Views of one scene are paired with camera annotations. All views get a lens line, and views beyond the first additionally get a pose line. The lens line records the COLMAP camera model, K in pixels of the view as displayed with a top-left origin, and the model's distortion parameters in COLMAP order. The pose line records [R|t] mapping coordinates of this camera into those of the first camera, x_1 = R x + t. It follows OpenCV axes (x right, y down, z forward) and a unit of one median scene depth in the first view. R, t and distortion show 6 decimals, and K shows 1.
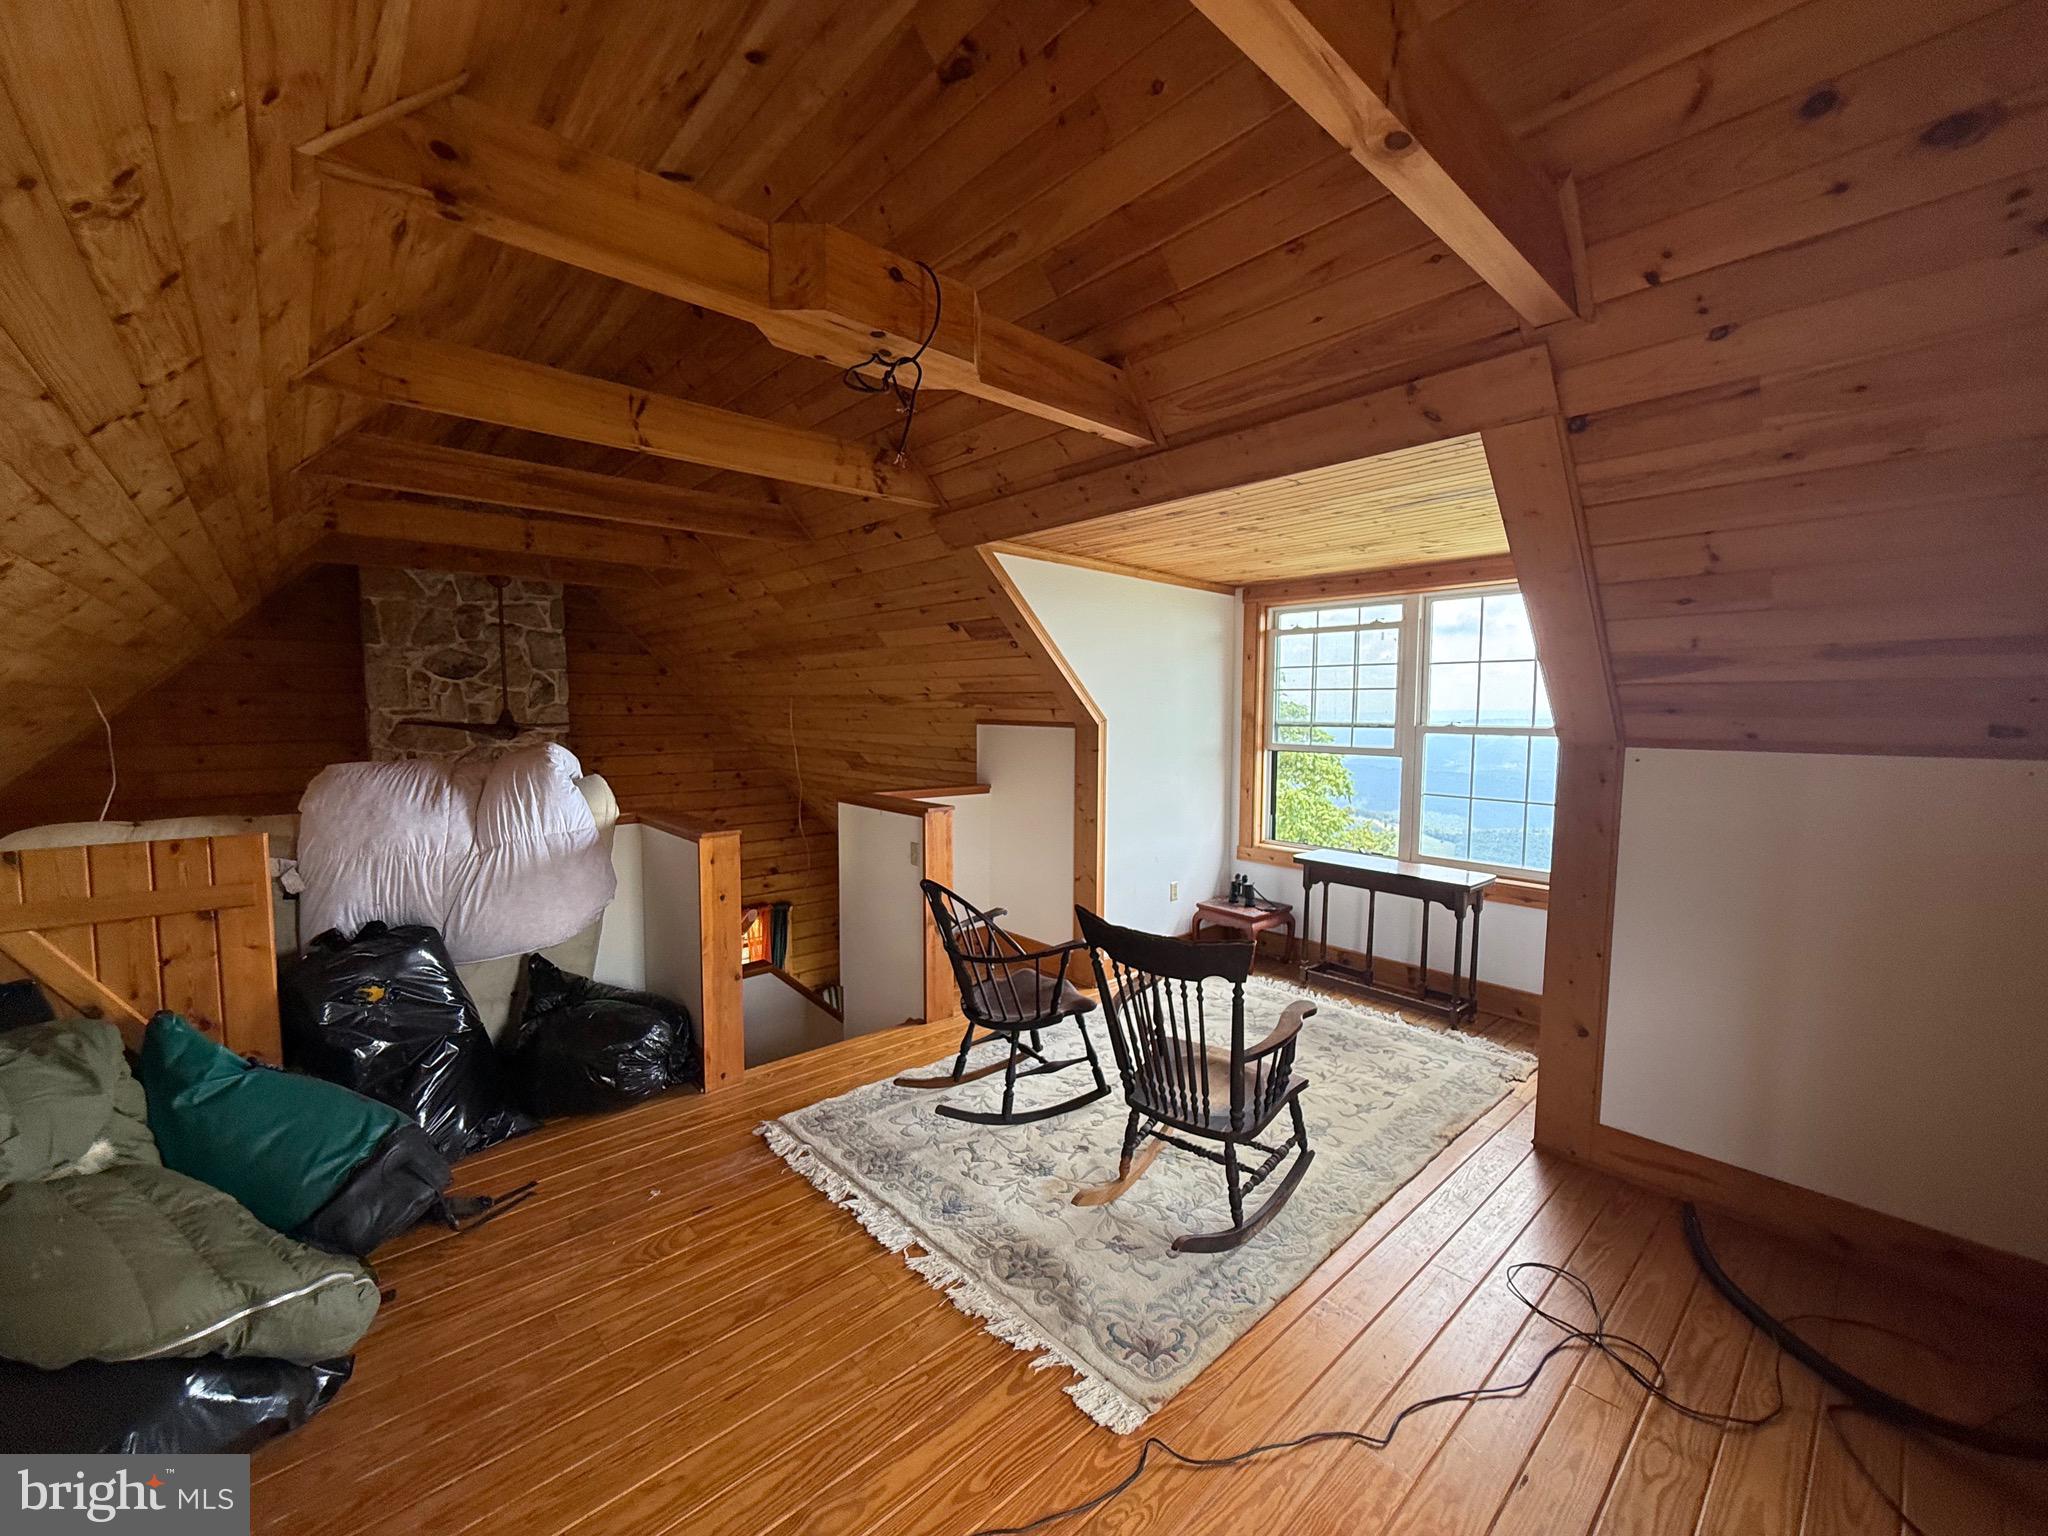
lens RADIAL K [[818.6, 0, 1021.5], [0, 818.6, 767.2], [0, 0, 1]] dist [0.003148, -0.000111]
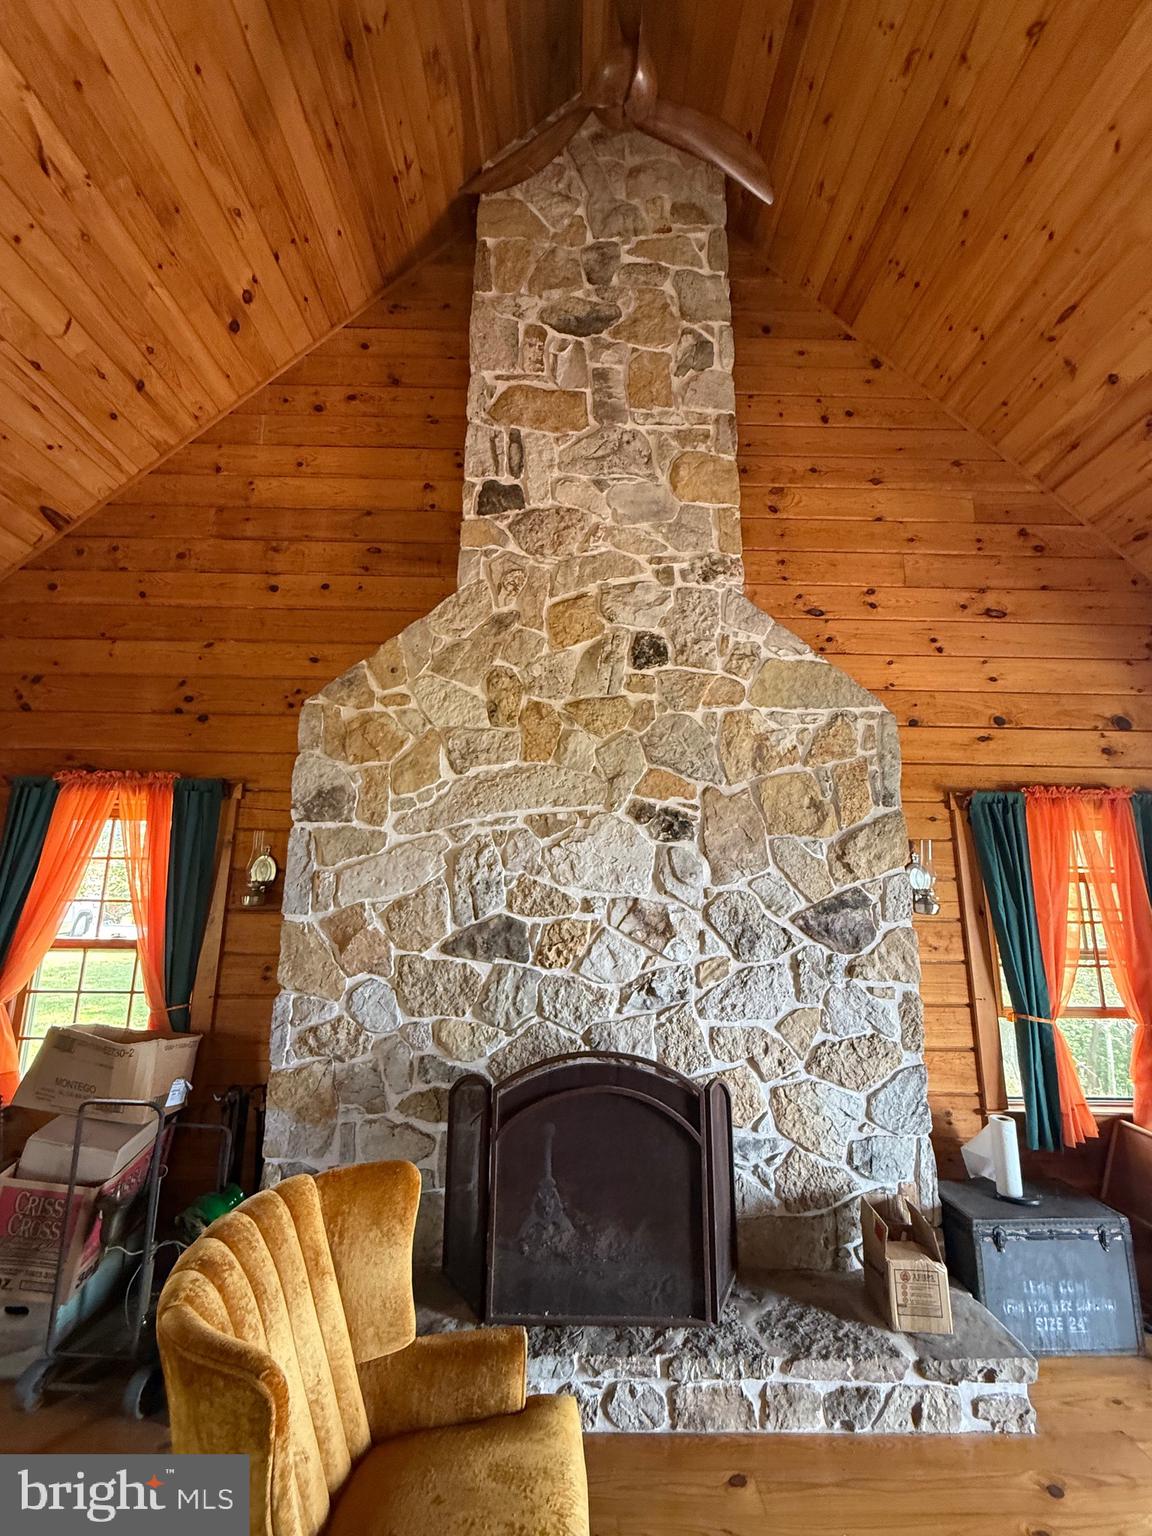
lens RADIAL K [[613.9, 0, 577.4], [0, 613.9, 768.8], [0, 0, 1]] dist [0.003148, -0.000111]
pose [[0.752004, -0.115640, -0.648935, -0.412949], [-0.061657, 0.967834, -0.243917, 0.342397], [0.656268, 0.223439, 0.720685, 0.722576]]
